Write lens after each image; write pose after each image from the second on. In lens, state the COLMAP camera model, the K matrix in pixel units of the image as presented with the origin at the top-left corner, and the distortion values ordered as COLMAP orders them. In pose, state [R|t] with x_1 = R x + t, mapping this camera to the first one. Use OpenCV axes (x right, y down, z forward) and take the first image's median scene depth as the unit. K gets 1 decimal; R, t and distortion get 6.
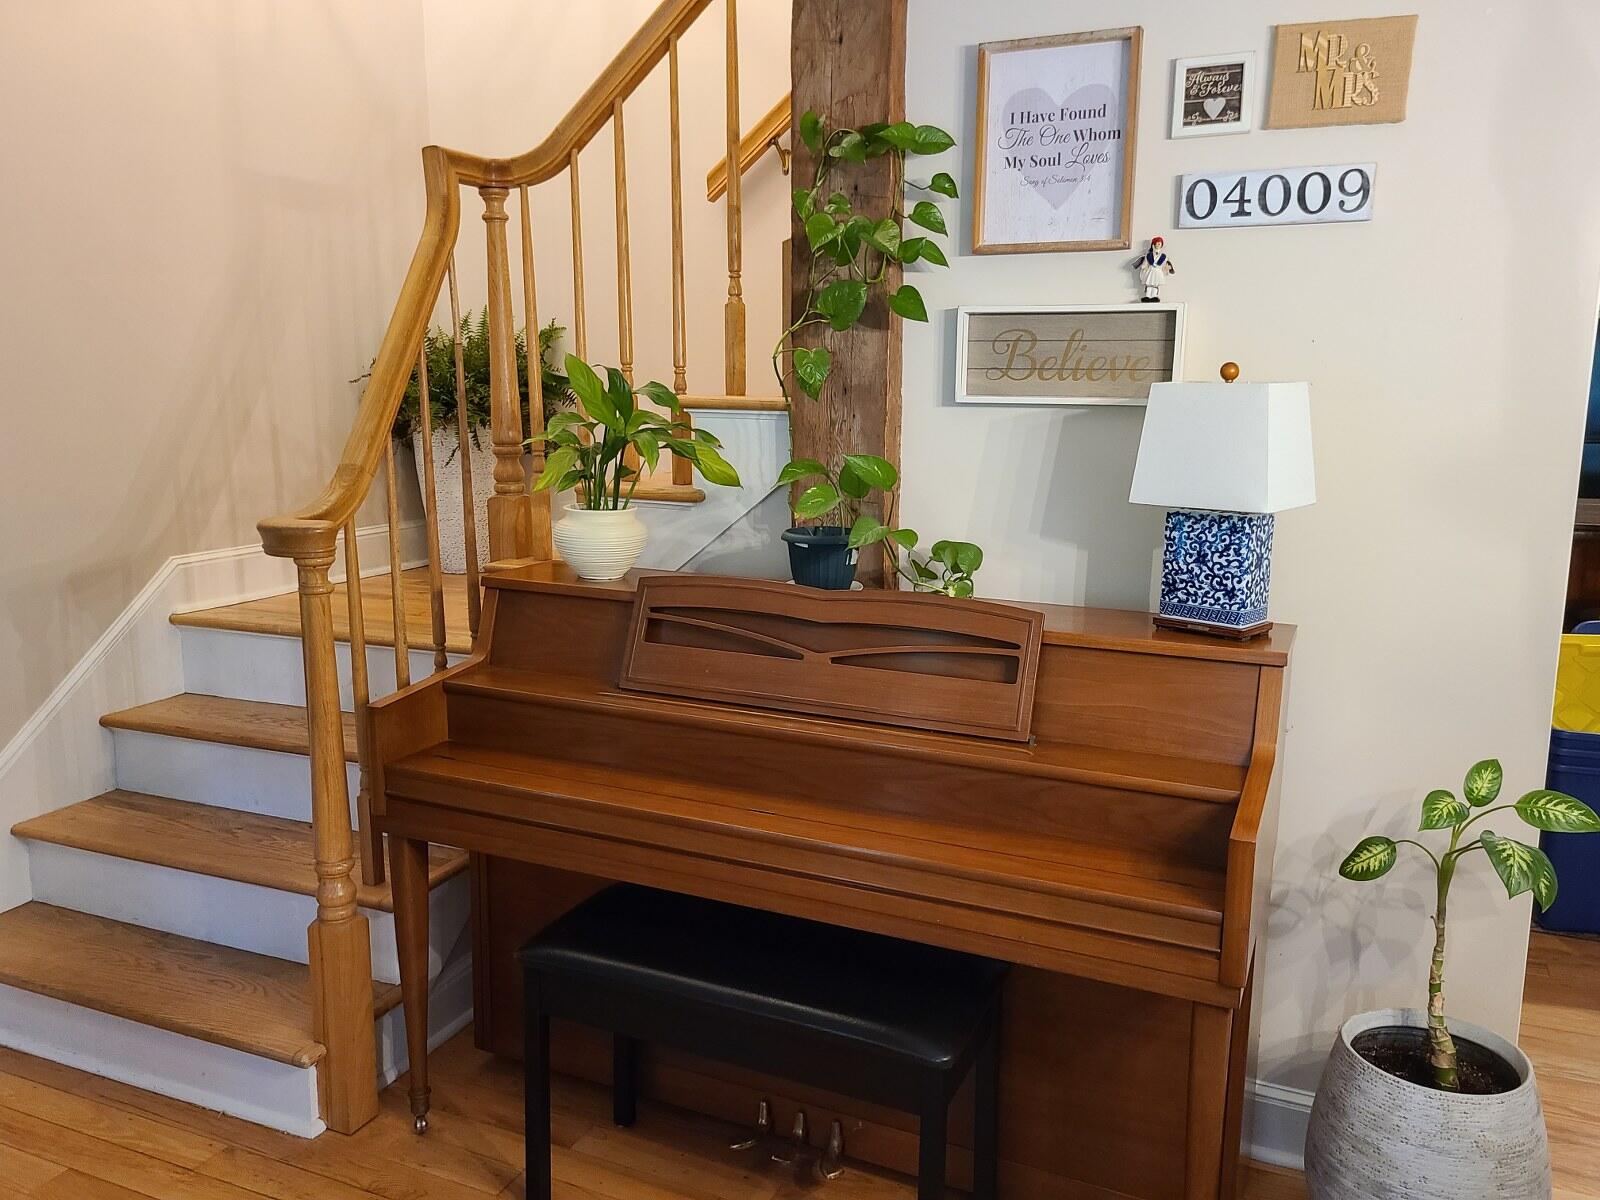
lens RADIAL K [[1241.0, 0, 800.0], [0, 1241.0, 600.0], [0, 0, 1]] dist [0.046325, 0.001701]
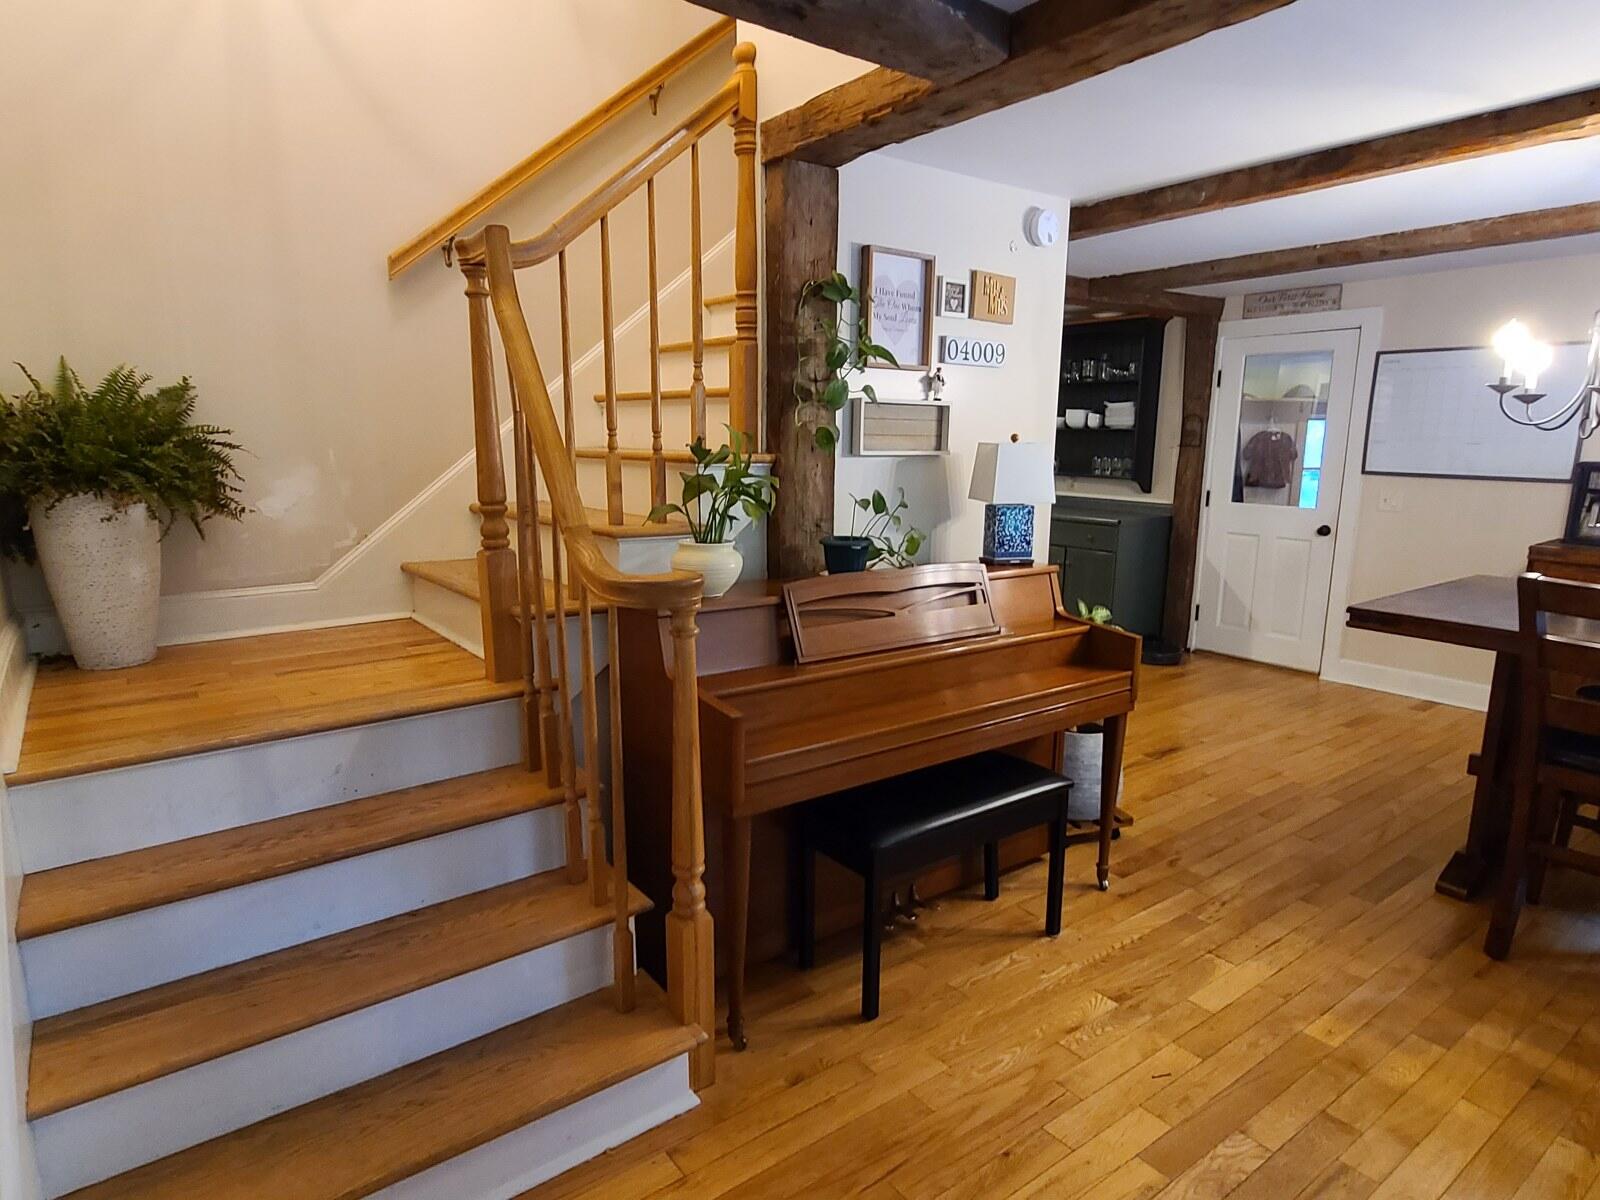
lens RADIAL K [[937.6, 0, 800.3], [0, 937.6, 617.3], [0, 0, 1]] dist [-0.000536, -0.000479]
pose [[0.487546, -0.161365, 0.858056, -1.093505], [0.158858, 0.982763, 0.094554, -0.082846], [-0.858523, 0.090209, 0.504777, 0.489817]]
